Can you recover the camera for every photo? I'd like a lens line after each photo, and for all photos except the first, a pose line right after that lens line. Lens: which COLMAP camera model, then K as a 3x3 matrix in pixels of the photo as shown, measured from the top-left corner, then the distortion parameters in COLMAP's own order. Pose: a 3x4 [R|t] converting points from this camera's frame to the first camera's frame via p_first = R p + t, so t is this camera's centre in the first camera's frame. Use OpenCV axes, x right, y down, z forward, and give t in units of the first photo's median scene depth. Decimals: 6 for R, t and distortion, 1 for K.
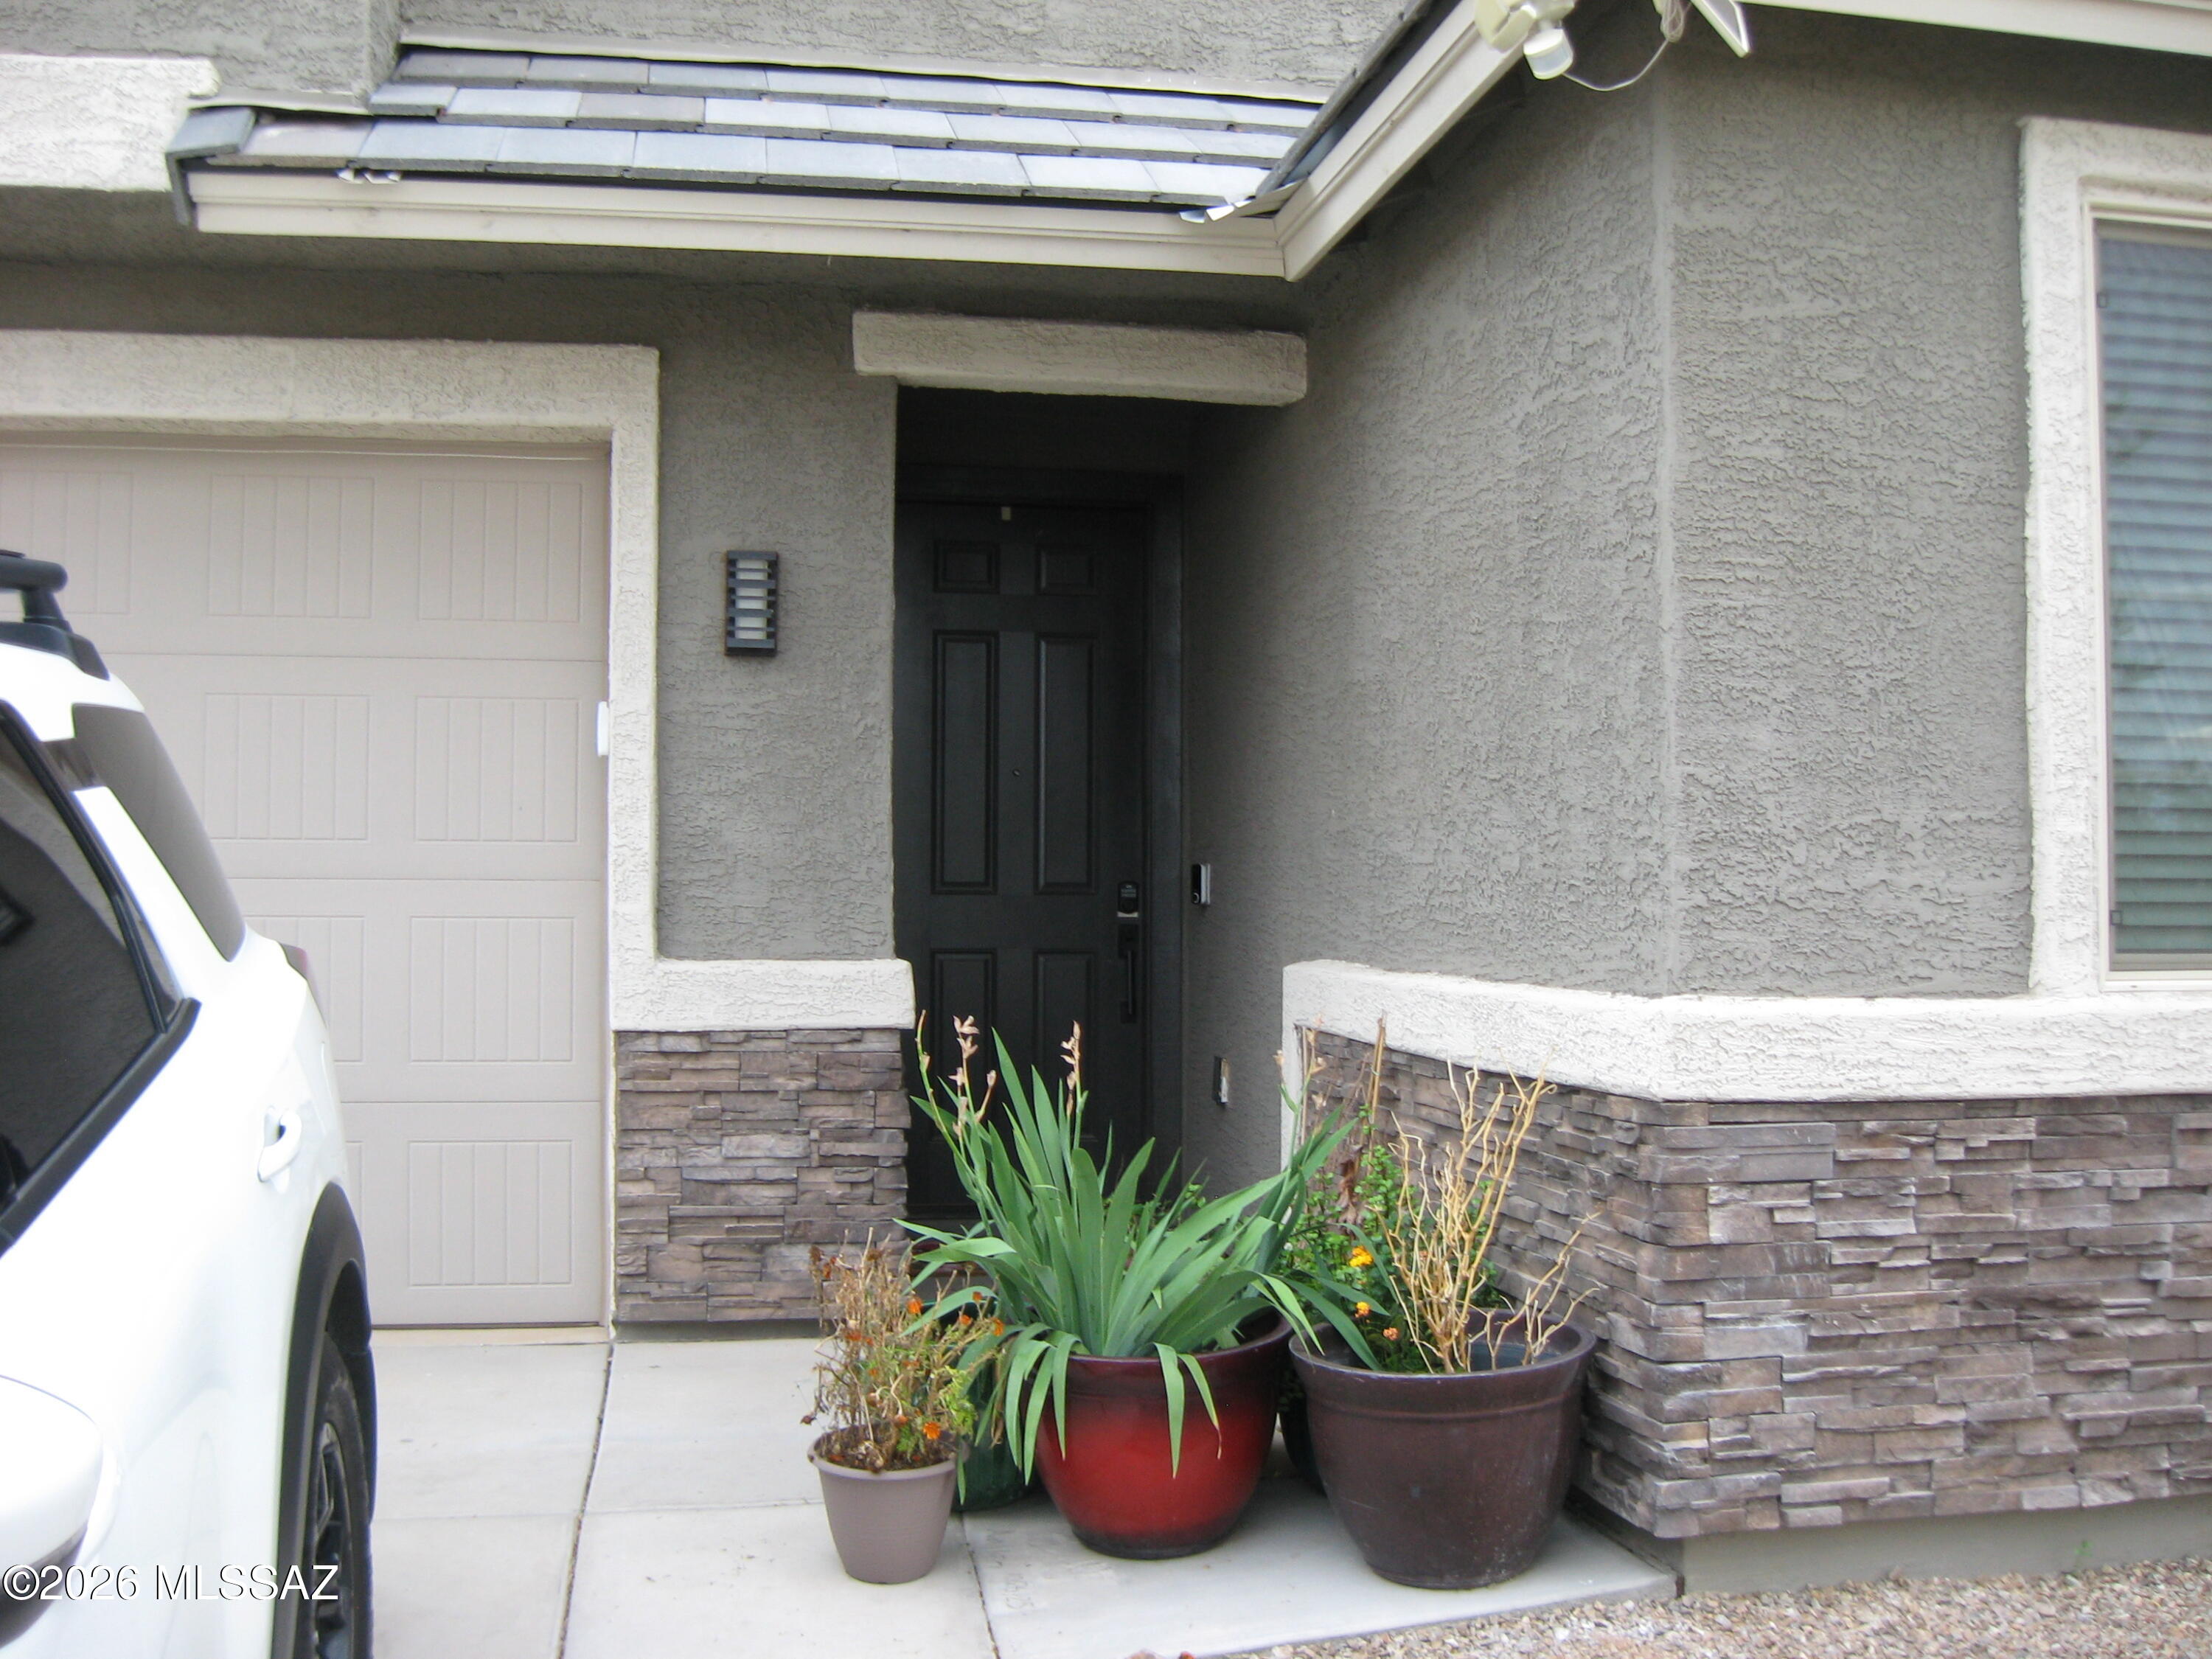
lens RADIAL K [[2235.1, 0, 1103.2], [0, 2235.1, 837.9], [0, 0, 1]] dist [-0.107651, 0.000000]
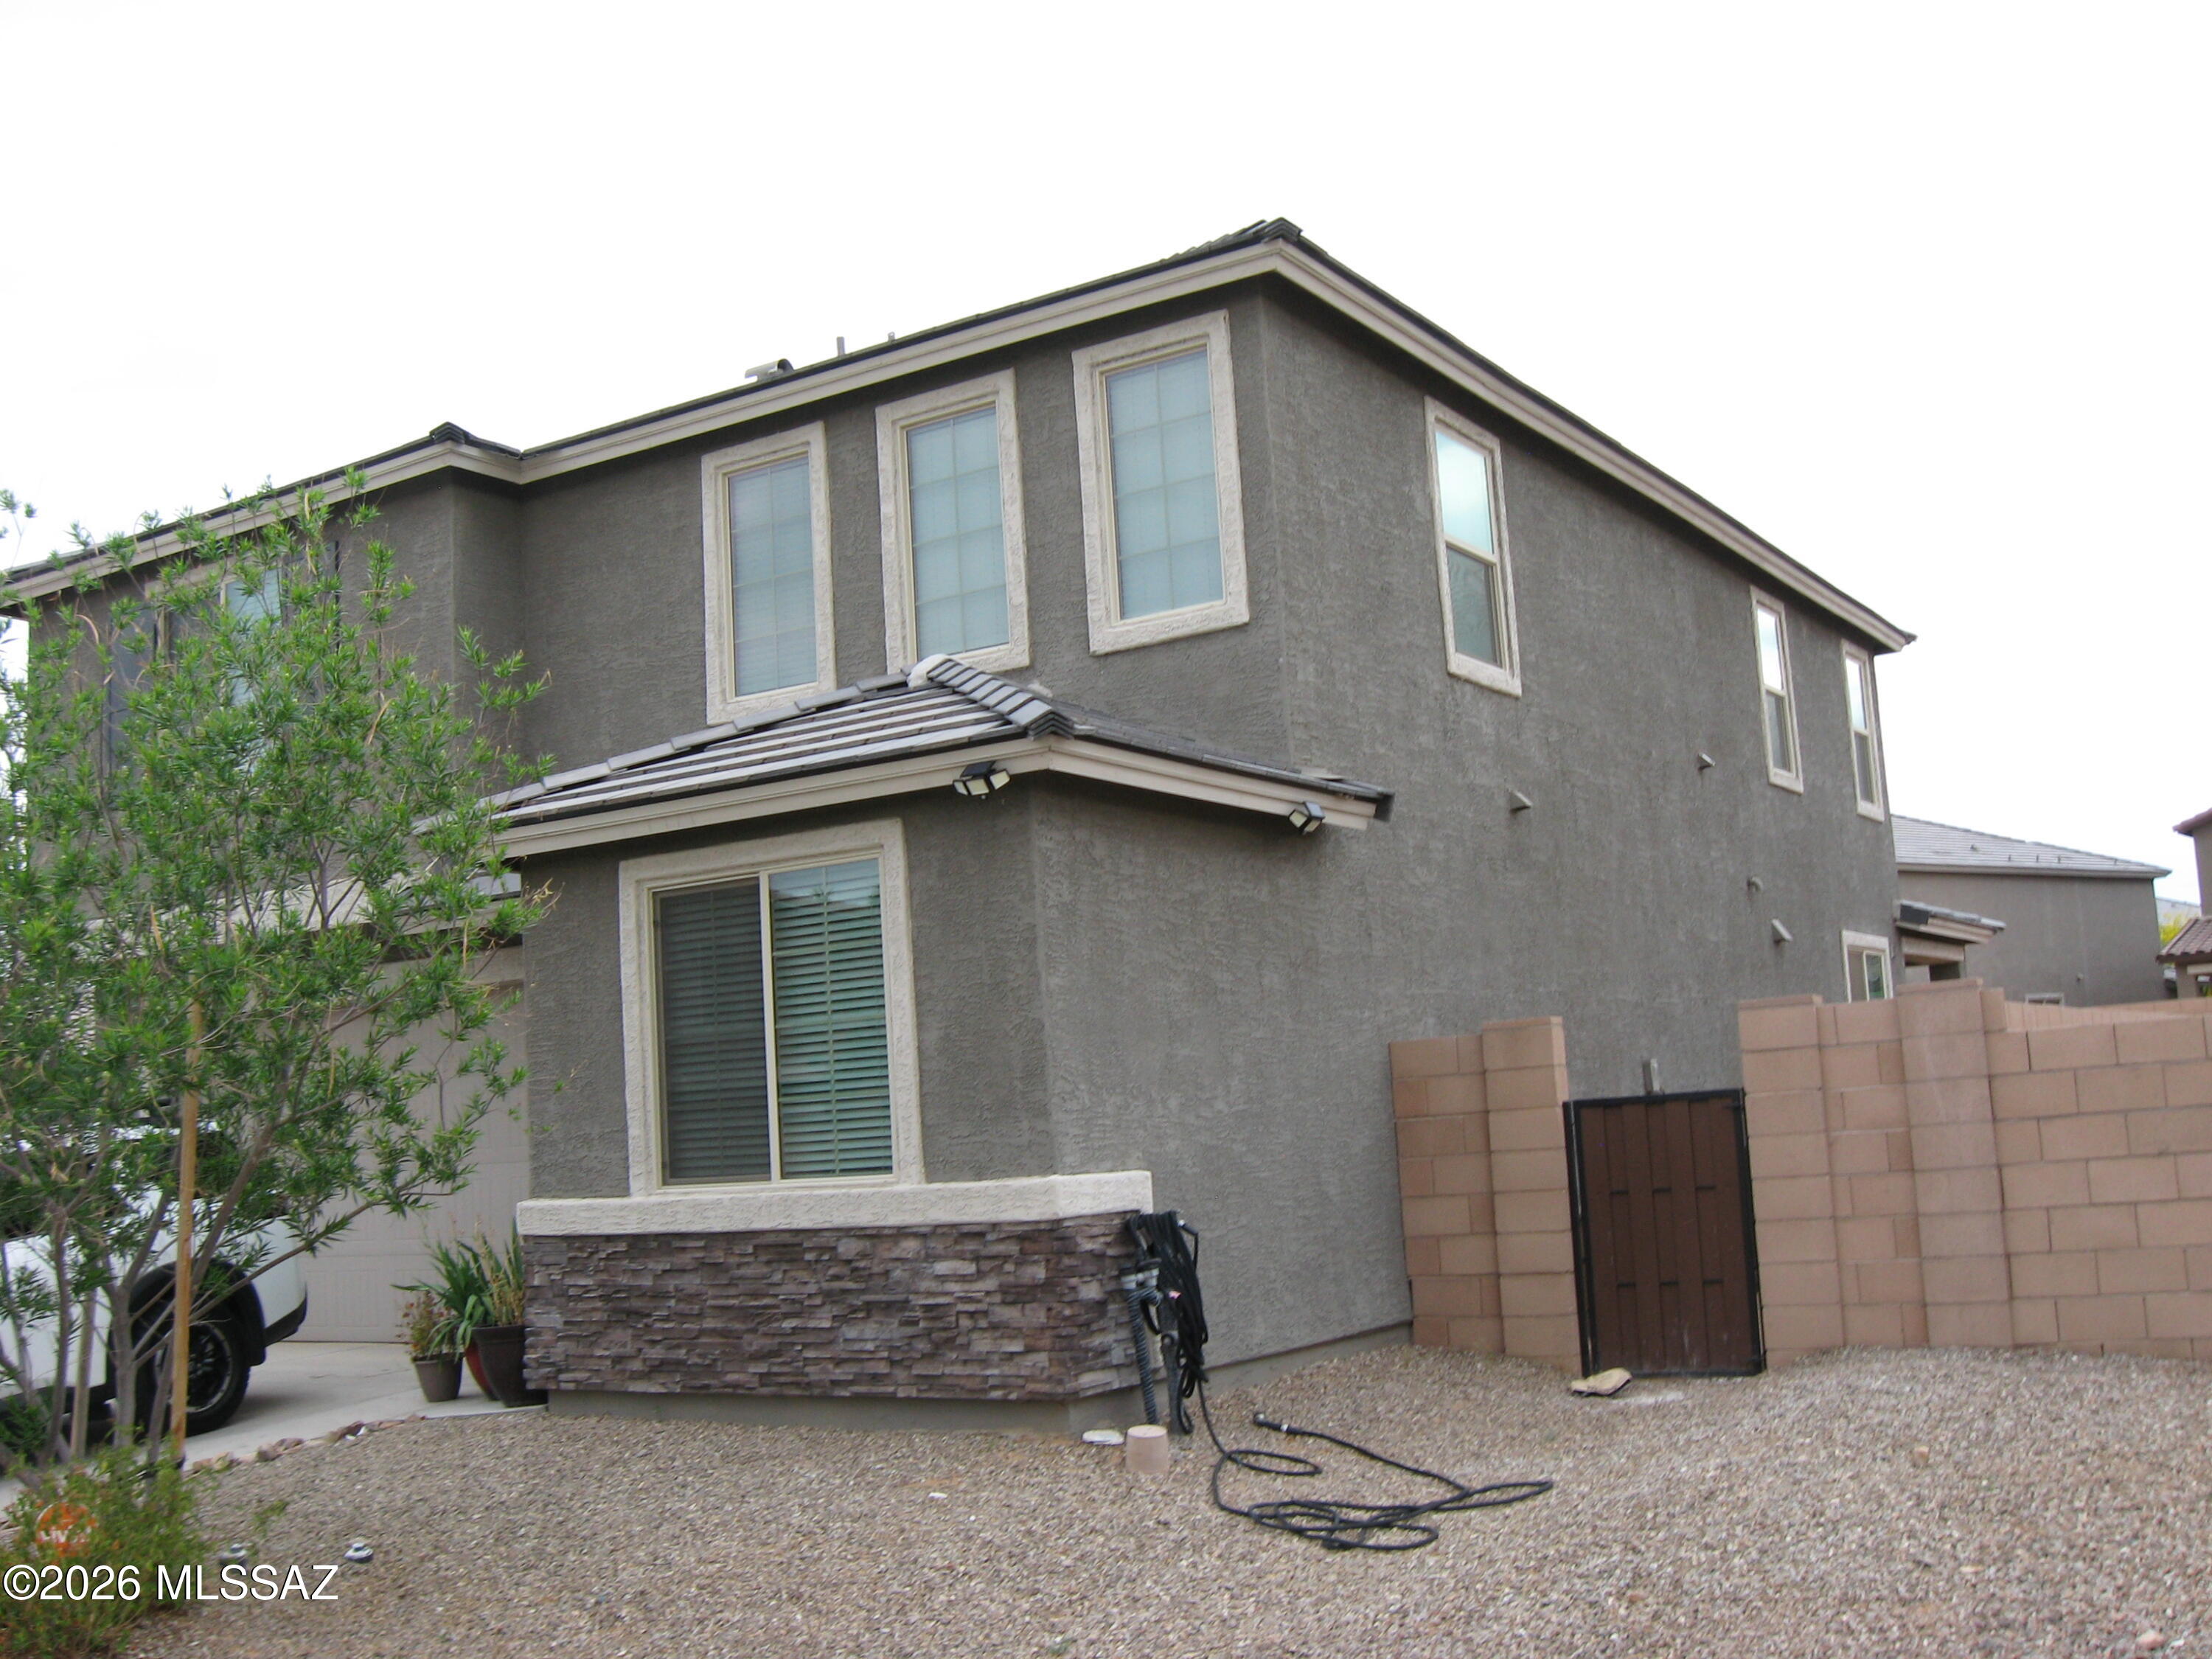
lens RADIAL K [[2235.1, 0, 1107.7], [0, 2235.1, 826.1], [0, 0, 1]] dist [-0.107651, 0.000000]
pose [[0.735246, -0.139196, -0.663354, 2.735213], [0.086640, 0.989958, -0.111700, -0.022087], [0.672241, 0.024655, 0.739922, -0.620243]]
